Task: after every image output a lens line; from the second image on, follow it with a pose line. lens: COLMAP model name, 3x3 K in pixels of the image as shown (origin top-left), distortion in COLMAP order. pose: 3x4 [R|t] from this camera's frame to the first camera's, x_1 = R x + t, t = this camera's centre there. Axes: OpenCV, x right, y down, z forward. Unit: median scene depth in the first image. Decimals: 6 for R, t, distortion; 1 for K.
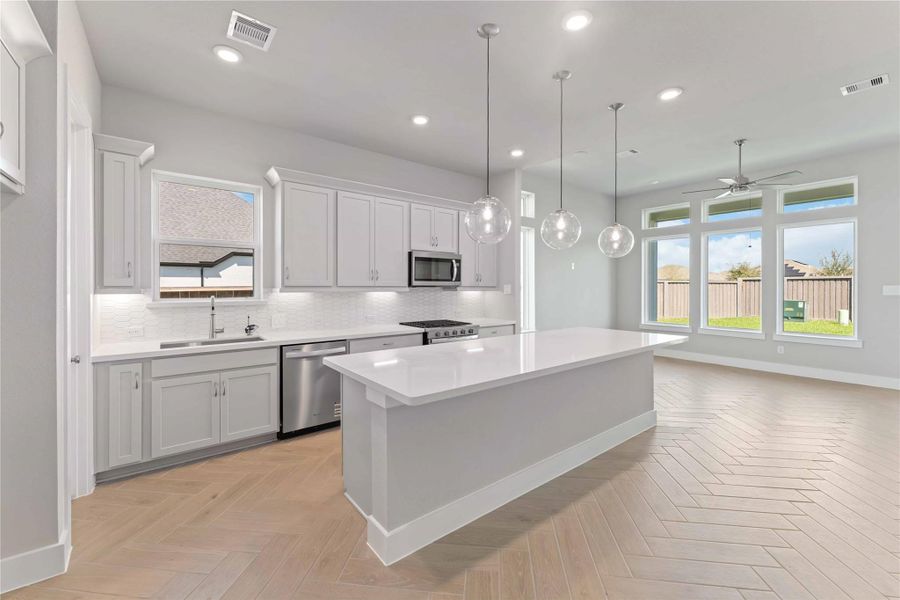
lens RADIAL K [[366.2, 0, 456.4], [0, 366.2, 286.4], [0, 0, 1]] dist [0.003850, -0.000086]
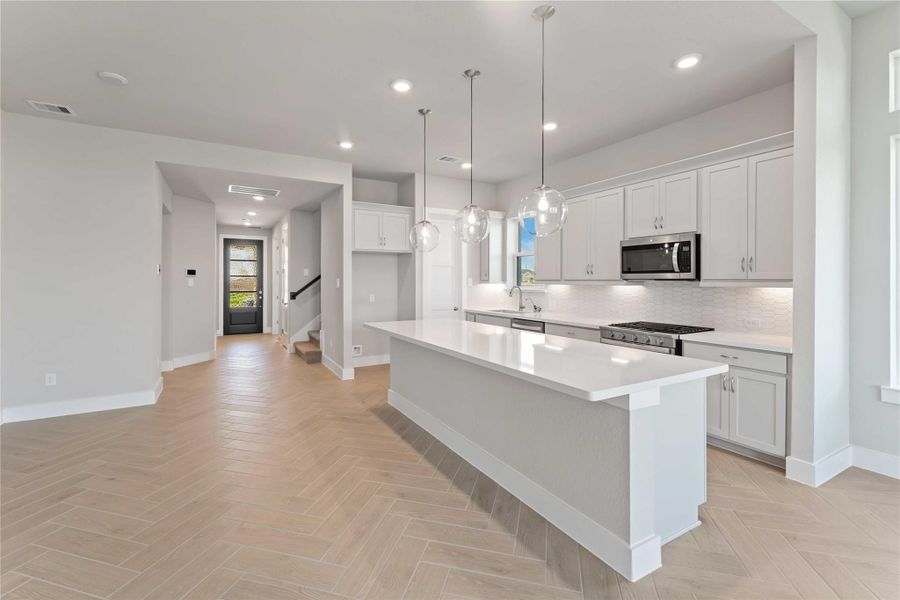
lens RADIAL K [[393.0, 0, 440.7], [0, 393.0, 280.1], [0, 0, 1]] dist [-0.001543, -0.000202]
pose [[-0.160200, -0.000959, -0.987084, 0.832672], [0.000903, 0.999999, -0.001118, 0.001033], [0.987084, -0.001070, -0.160199, 0.657549]]
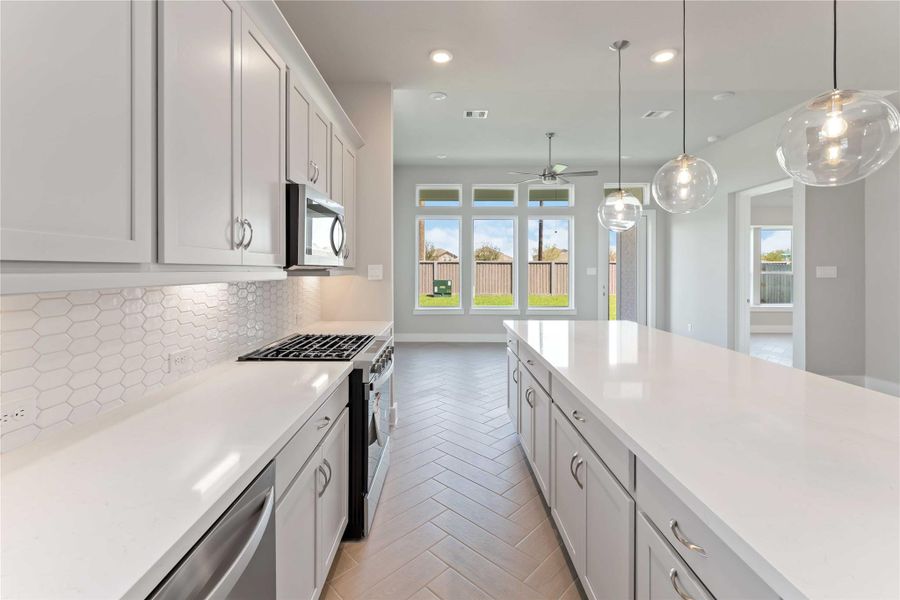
lens RADIAL K [[393.0, 0, 449.9], [0, 393.0, 271.1], [0, 0, 1]] dist [-0.001543, -0.000202]
pose [[0.624962, -0.004130, 0.780644, -0.331207], [-0.000868, 0.999982, 0.005985, 0.001601], [-0.780654, -0.004419, 0.624947, 0.523804]]
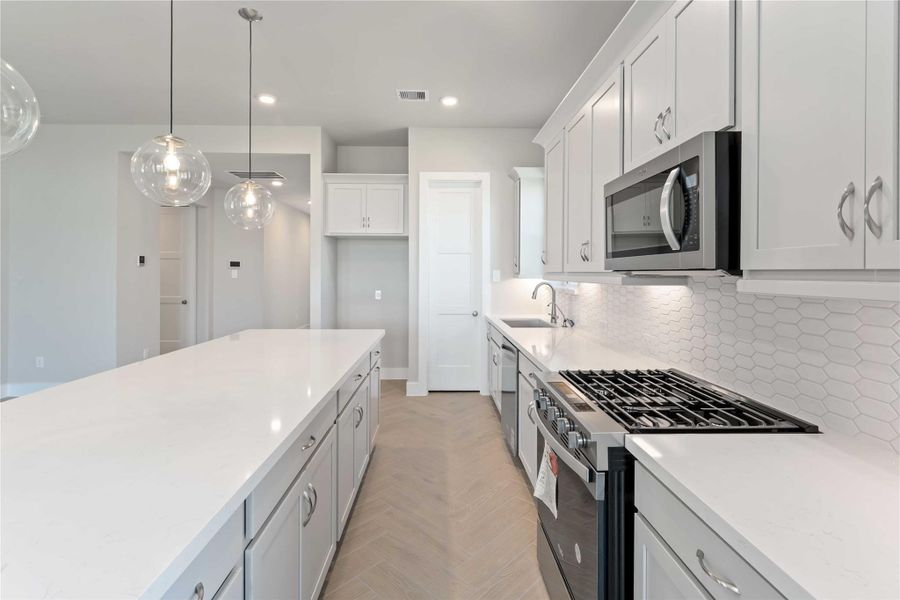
lens RADIAL K [[415.0, 0, 443.3], [0, 415.0, 272.4], [0, 0, 1]] dist [-0.000438, -0.000138]
pose [[-0.609750, -0.004393, -0.792582, 0.325090], [-0.003943, 0.999989, -0.002509, 0.001320], [0.792584, 0.001595, -0.609760, 1.042287]]
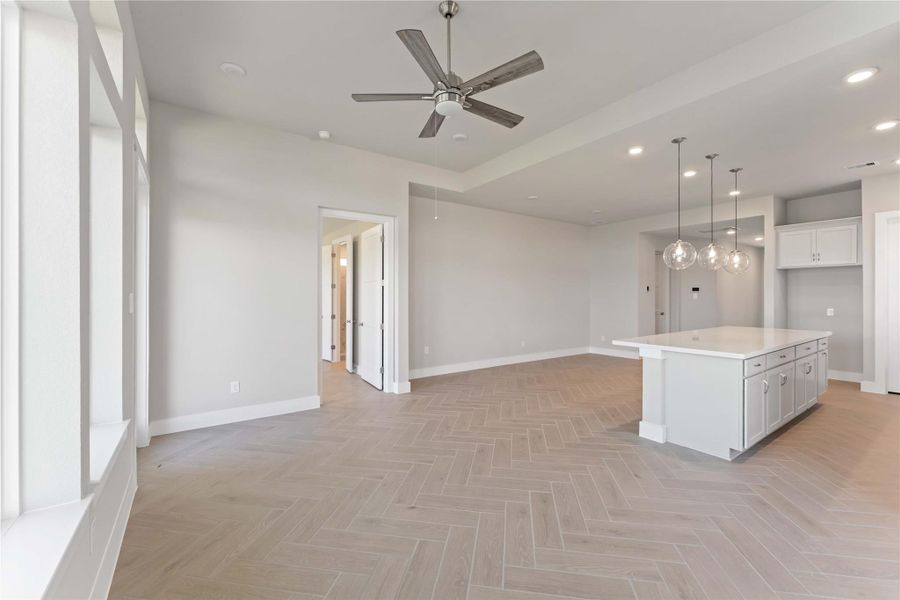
lens RADIAL K [[366.2, 0, 456.0], [0, 366.2, 297.2], [0, 0, 1]] dist [0.003850, -0.000086]
pose [[-0.998580, 0.001240, 0.053252, 0.763859], [0.001422, 0.999993, 0.003378, 0.003872], [-0.053247, 0.003449, -0.998575, 1.554611]]
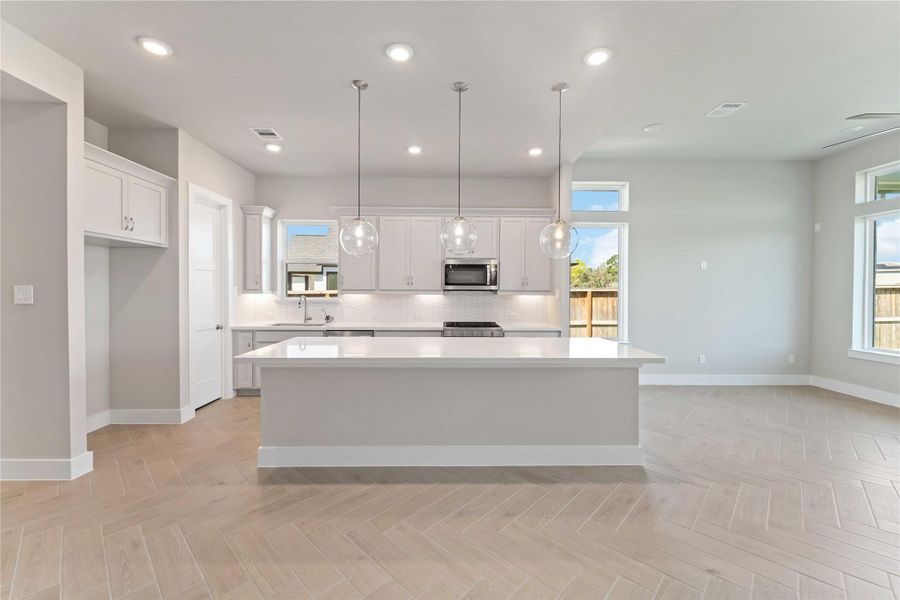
lens RADIAL K [[366.2, 0, 450.9], [0, 366.2, 292.9], [0, 0, 1]] dist [0.003850, -0.000086]
pose [[0.796395, 0.007313, -0.604732, 0.541631], [-0.003852, 0.999968, 0.007019, 0.000464], [0.604764, -0.003261, 0.796398, 0.096072]]
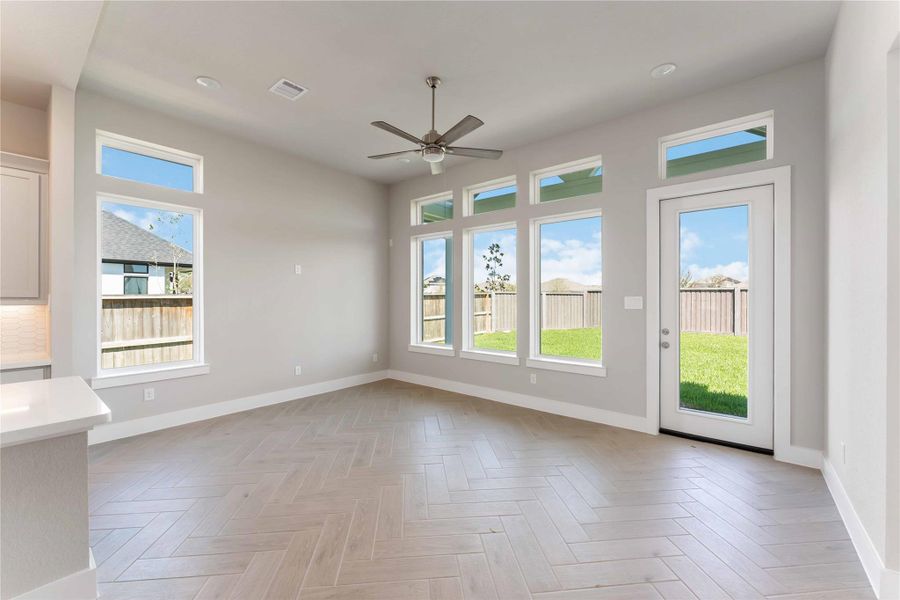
lens RADIAL K [[361.4, 0, 454.5], [0, 361.4, 297.9], [0, 0, 1]] dist [-0.000015, 0.000007]
pose [[0.975018, 0.000160, 0.222126, 0.687927], [-0.000143, 1.000000, -0.000093, 0.000930], [-0.222126, 0.000059, 0.975018, 0.360209]]
